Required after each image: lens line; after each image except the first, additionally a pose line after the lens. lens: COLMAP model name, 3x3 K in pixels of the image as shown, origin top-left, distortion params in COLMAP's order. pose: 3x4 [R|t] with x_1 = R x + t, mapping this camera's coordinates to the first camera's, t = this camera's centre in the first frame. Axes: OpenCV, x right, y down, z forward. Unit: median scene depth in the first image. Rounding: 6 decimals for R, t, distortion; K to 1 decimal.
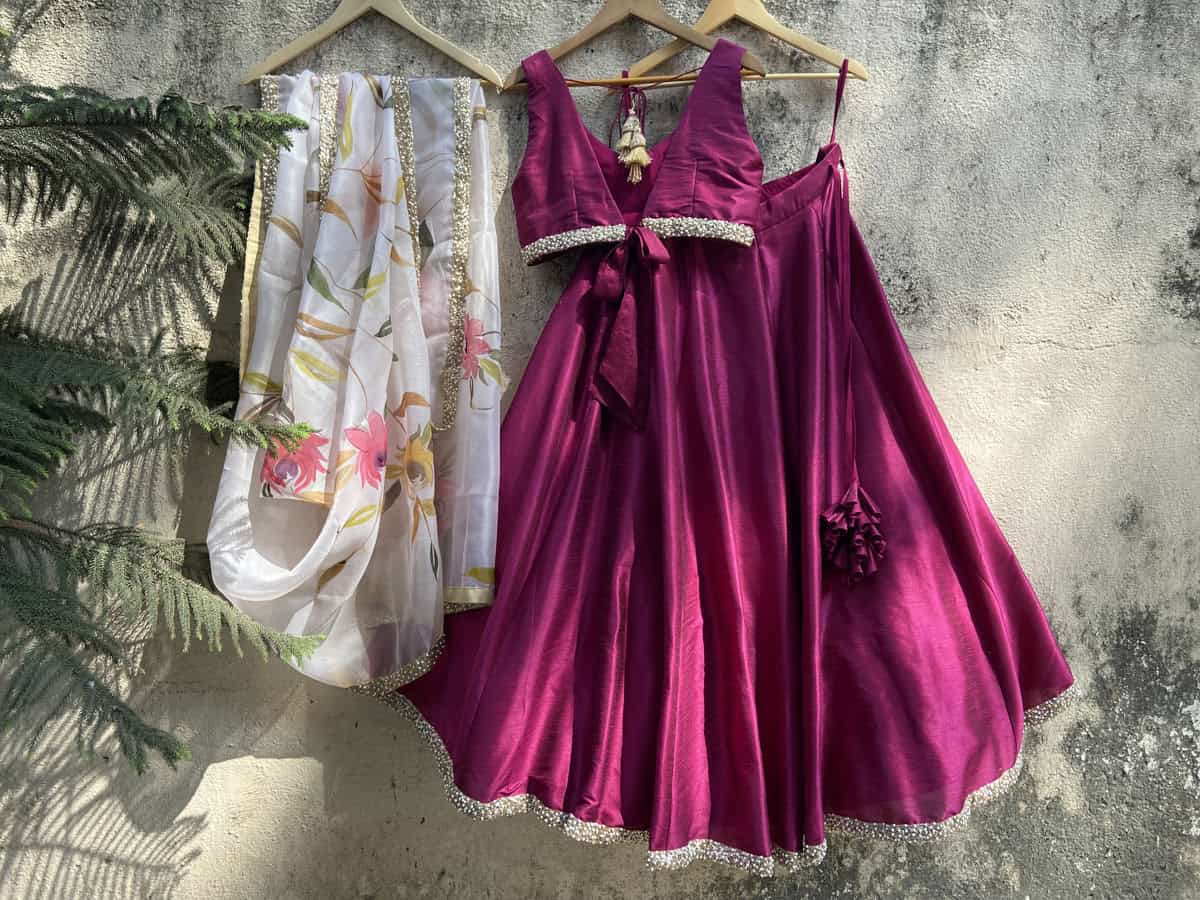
lens RADIAL K [[922.5, 0, 605.2], [0, 922.5, 451.8], [0, 0, 1]] dist [0.133112, -0.175516]
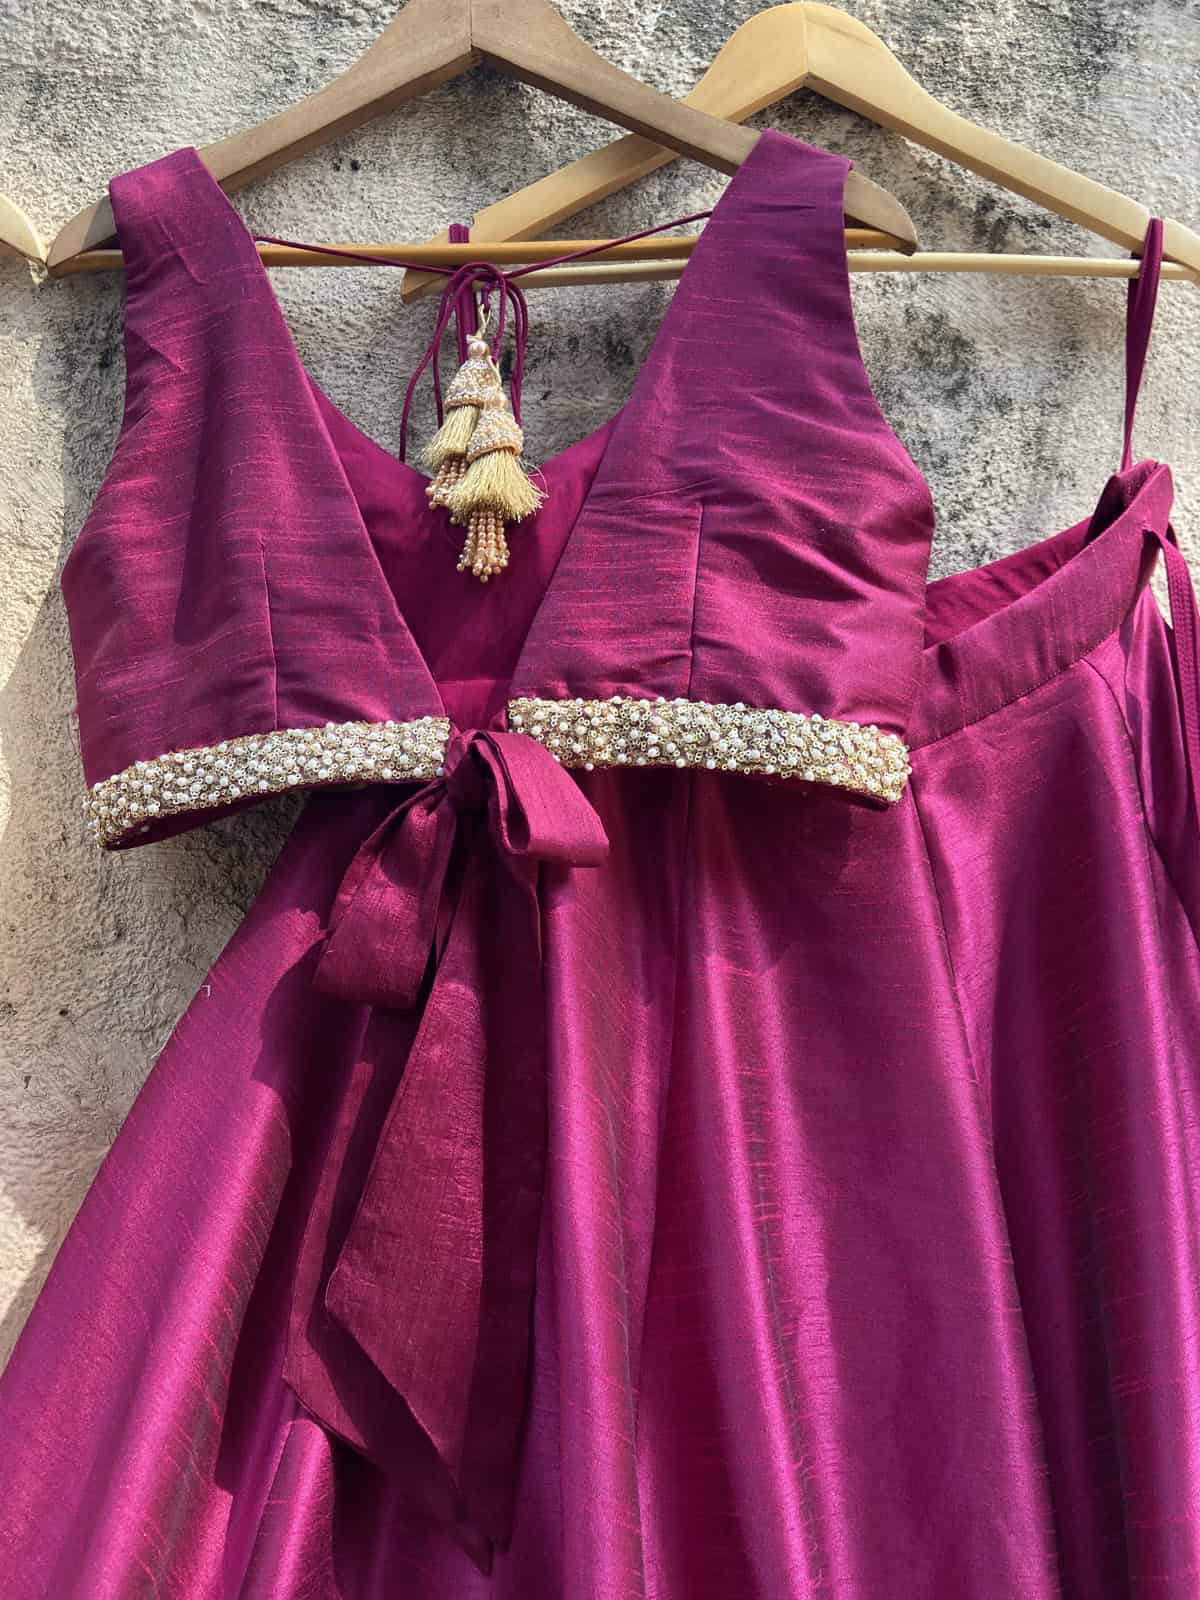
lens RADIAL K [[1228.6, 0, 600.1], [0, 1228.6, 798.8], [0, 0, 1]] dist [0.131159, -0.174138]
pose [[0.997829, 0.006413, 0.065548, 0.042537], [0.002081, 0.991681, -0.128700, -0.171825], [-0.065828, 0.128557, 0.989515, 0.631207]]
